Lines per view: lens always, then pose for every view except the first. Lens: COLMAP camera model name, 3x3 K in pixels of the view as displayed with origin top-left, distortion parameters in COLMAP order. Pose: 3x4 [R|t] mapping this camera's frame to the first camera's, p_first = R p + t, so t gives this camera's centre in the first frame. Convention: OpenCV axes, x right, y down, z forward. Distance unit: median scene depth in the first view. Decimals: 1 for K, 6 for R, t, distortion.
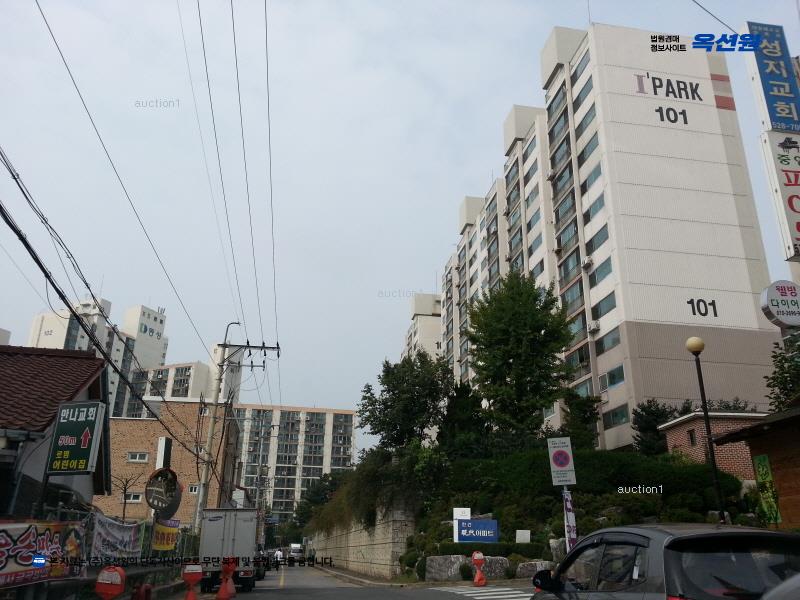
lens RADIAL K [[634.6, 0, 400.0], [0, 634.6, 300.0], [0, 0, 1]] dist [0.066855, -0.004923]
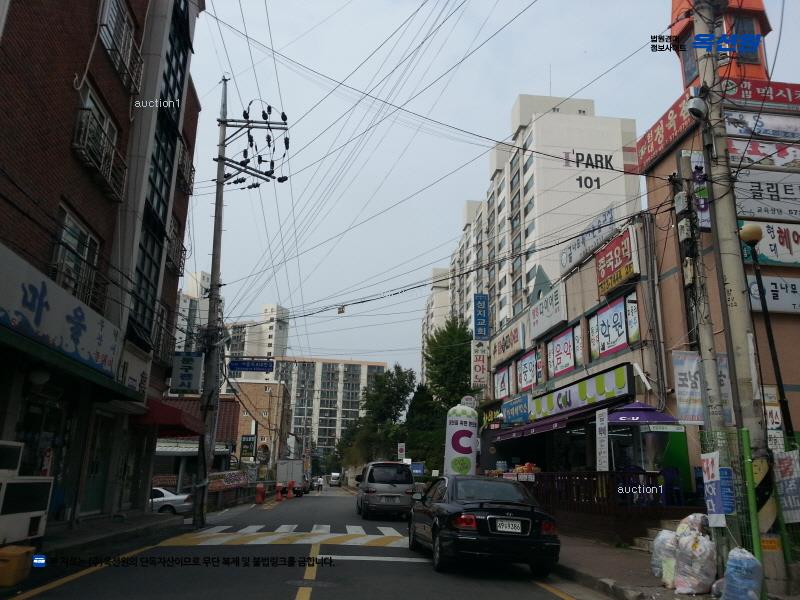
lens RADIAL K [[634.6, 0, 400.0], [0, 634.6, 300.0], [0, 0, 1]] dist [0.066855, -0.004923]
pose [[0.997813, -0.003305, -0.066015, 0.088835], [0.009794, 0.995118, 0.098207, -0.149708], [0.065368, -0.098639, 0.992974, -0.379488]]
